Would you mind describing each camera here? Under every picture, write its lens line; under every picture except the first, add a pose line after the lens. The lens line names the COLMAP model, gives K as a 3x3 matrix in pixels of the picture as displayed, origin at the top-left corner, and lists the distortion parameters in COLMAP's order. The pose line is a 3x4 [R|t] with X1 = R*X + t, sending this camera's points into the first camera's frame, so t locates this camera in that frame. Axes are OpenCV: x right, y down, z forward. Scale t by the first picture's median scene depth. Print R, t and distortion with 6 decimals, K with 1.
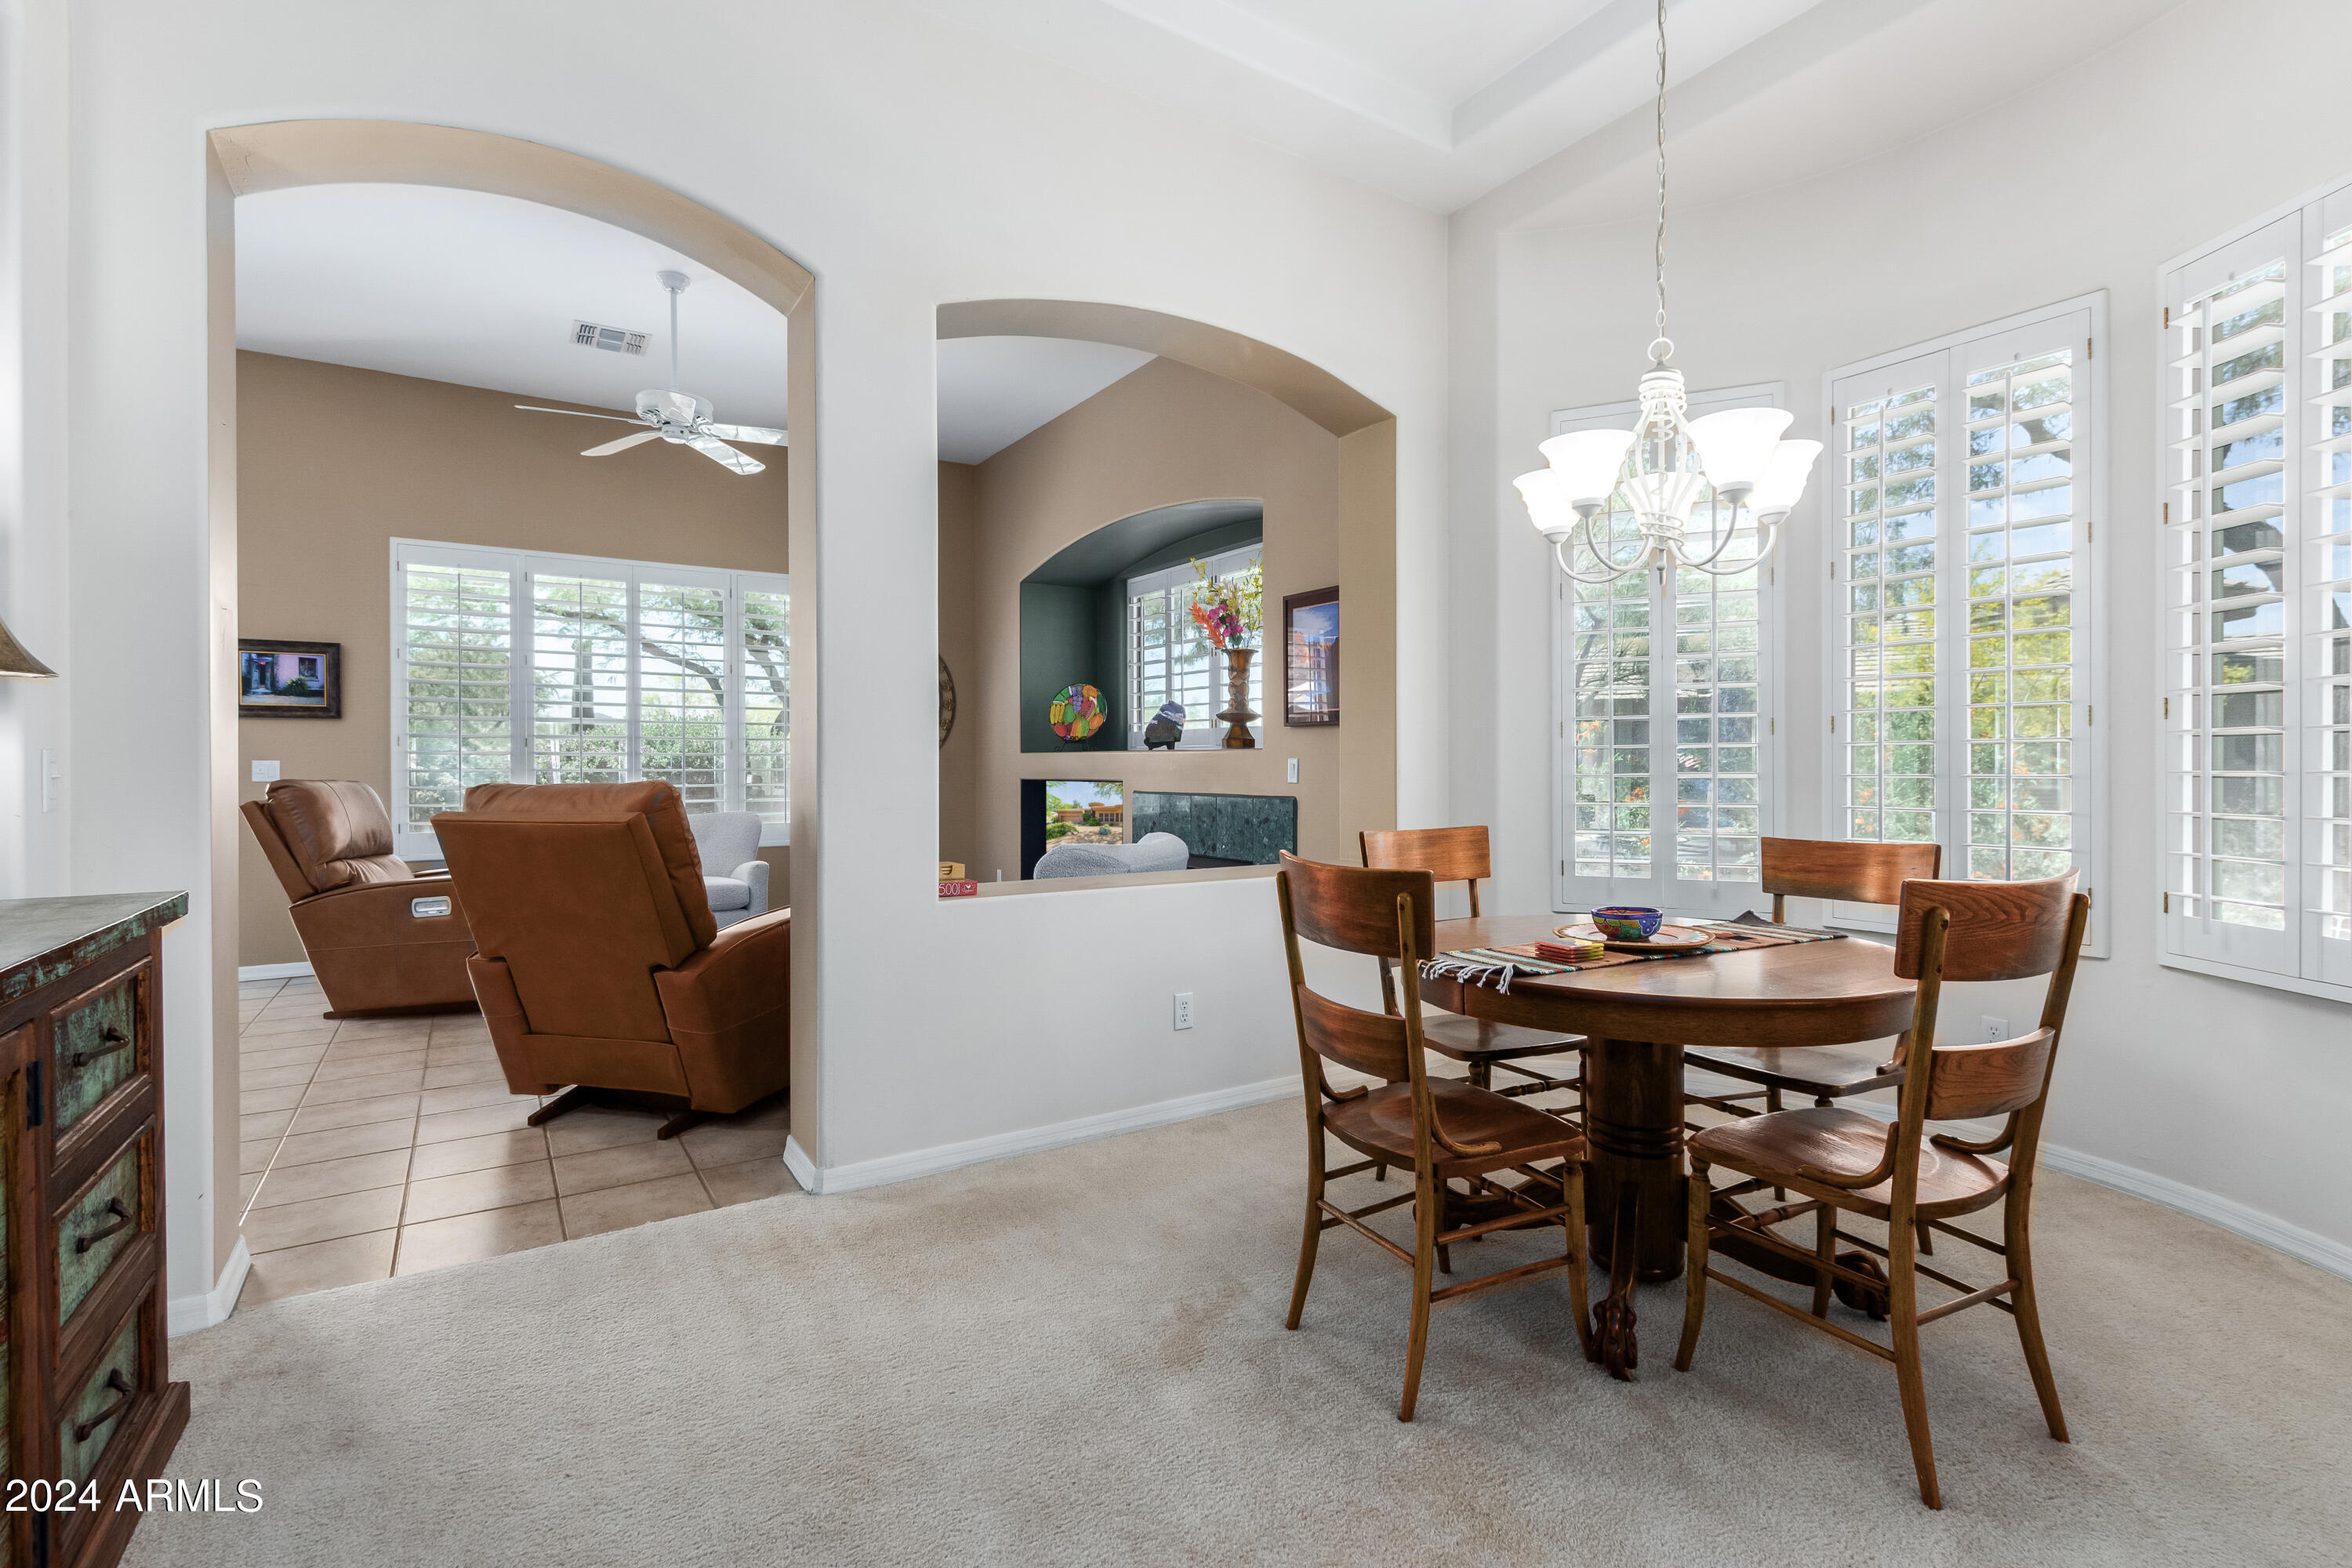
lens RADIAL K [[1069.2, 0, 1194.2], [0, 1069.2, 784.7], [0, 0, 1]] dist [0.011998, -0.006586]
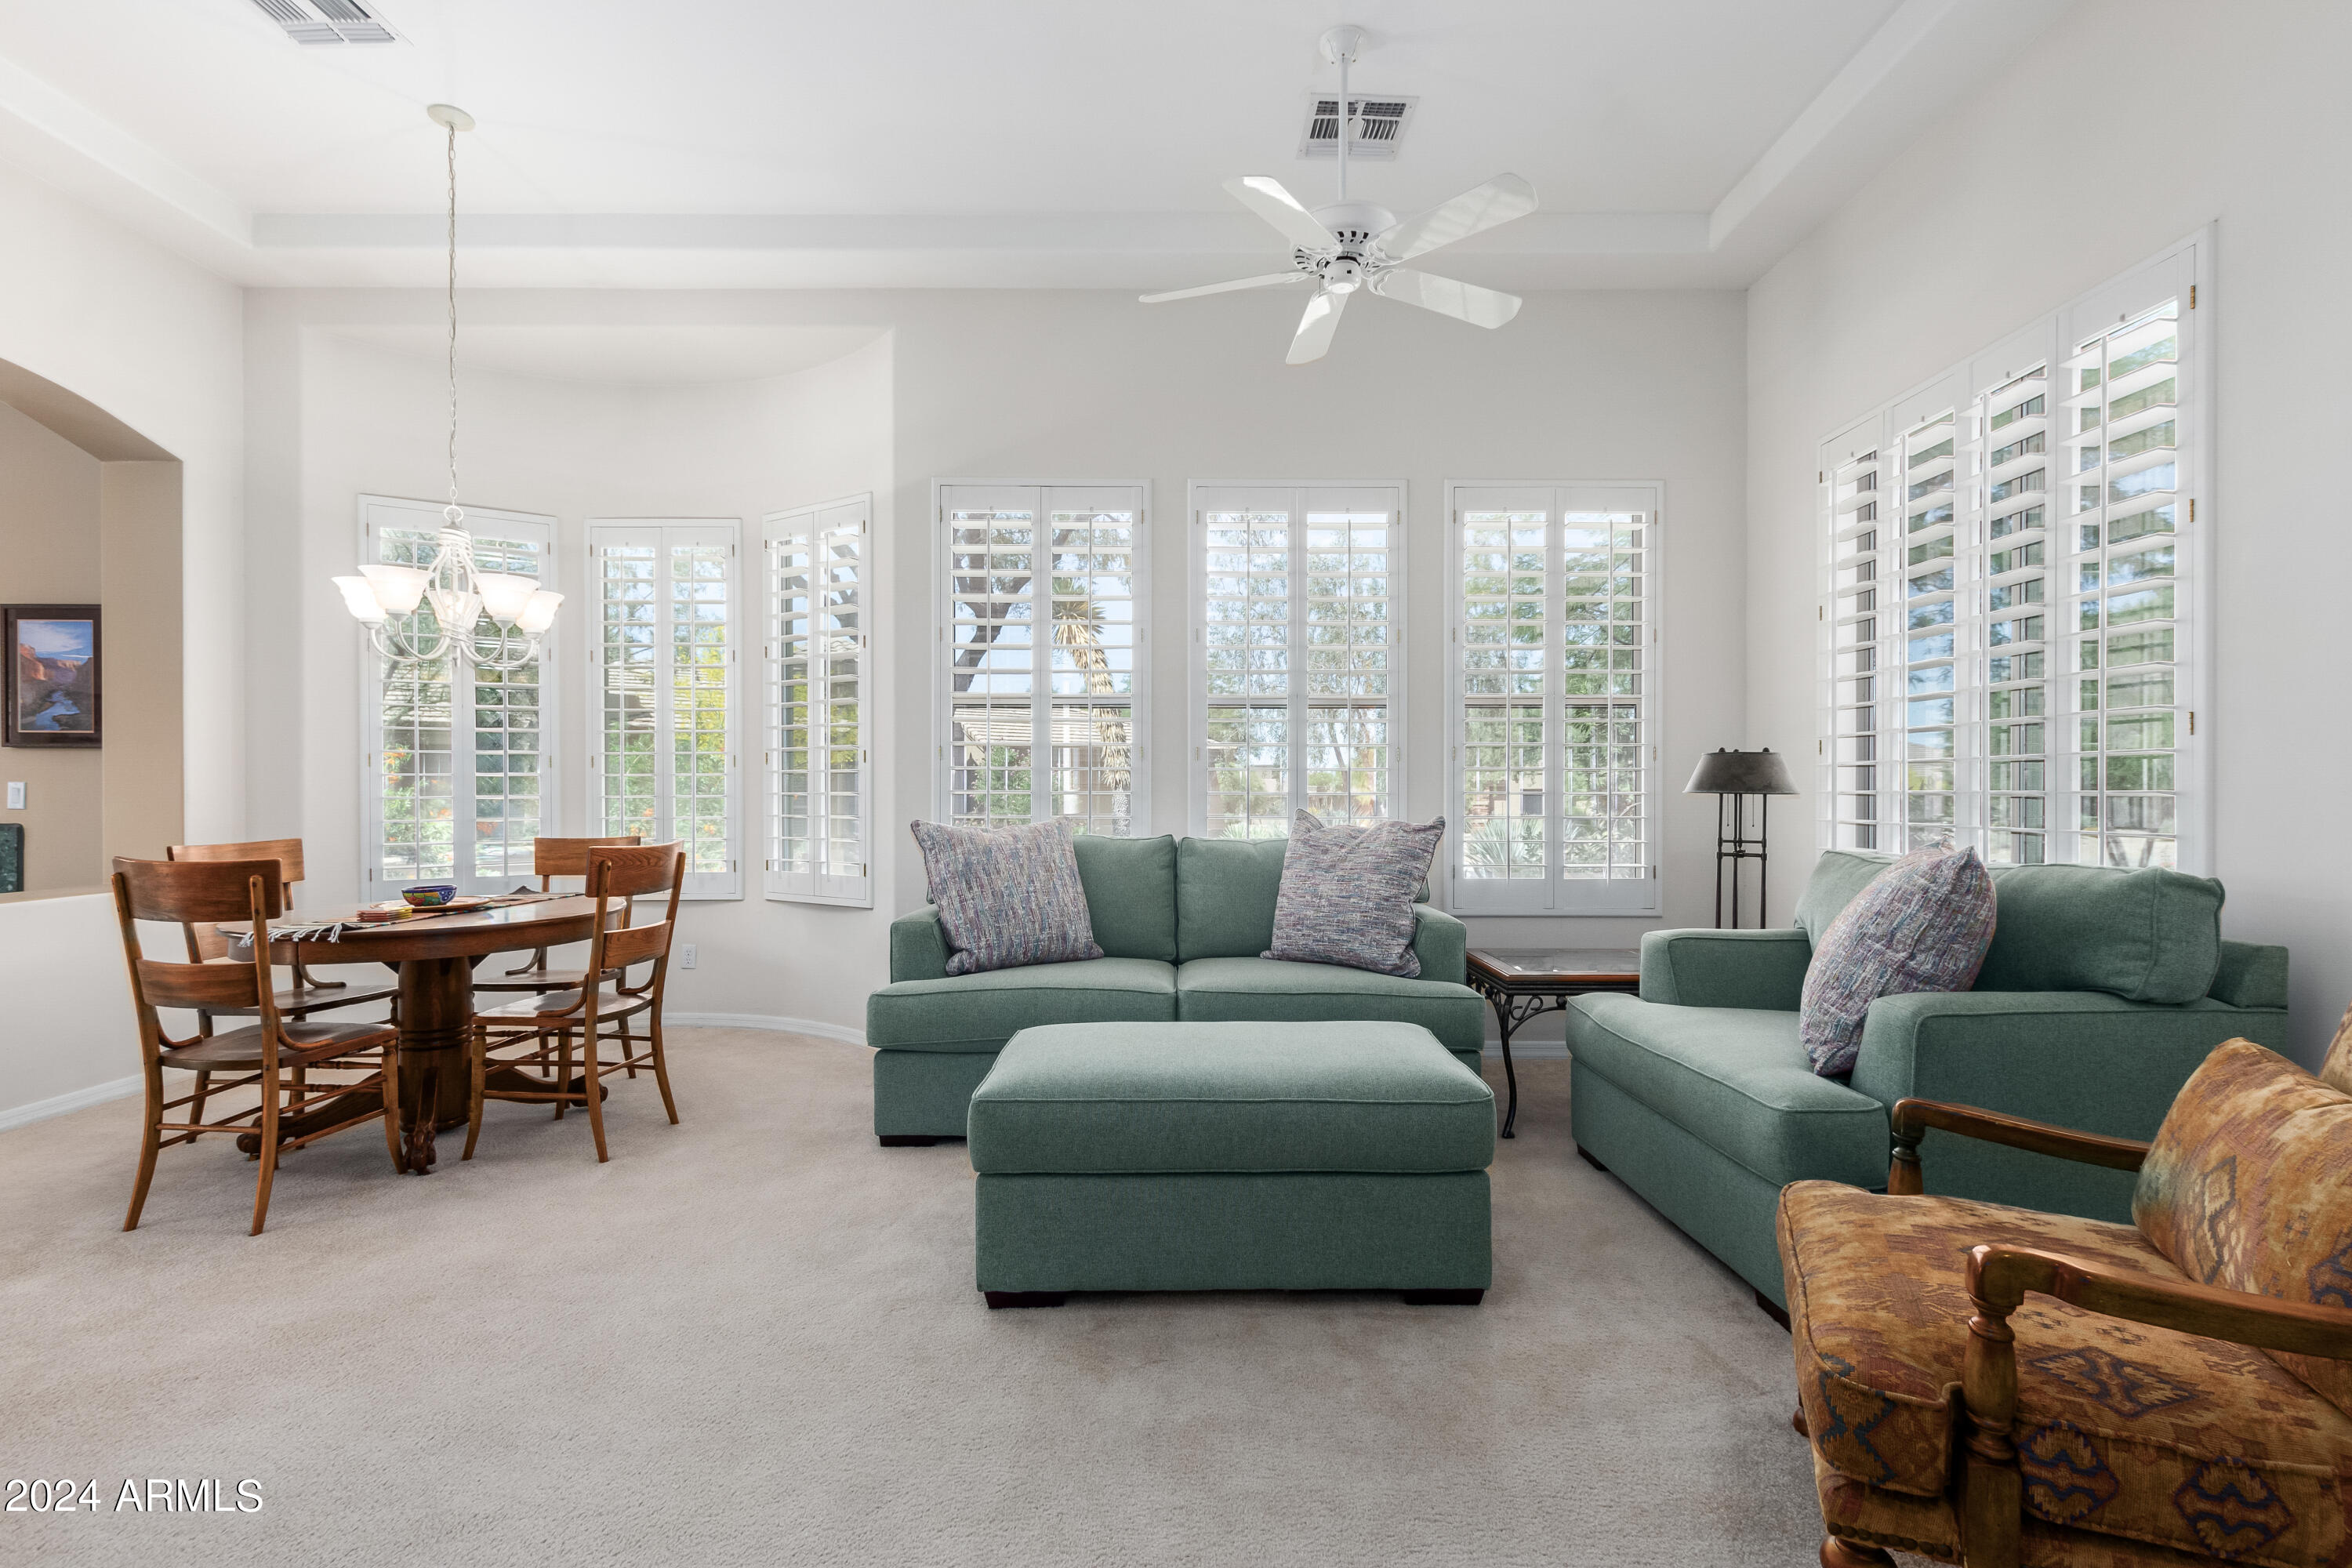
lens RADIAL K [[1069.2, 0, 1194.2], [0, 1069.2, 784.7], [0, 0, 1]] dist [0.011998, -0.006586]
pose [[0.542425, 0.005377, 0.840087, -0.295903], [0.014081, 0.999781, -0.015491, 0.014839], [-0.839986, 0.020232, 0.542230, -0.760755]]
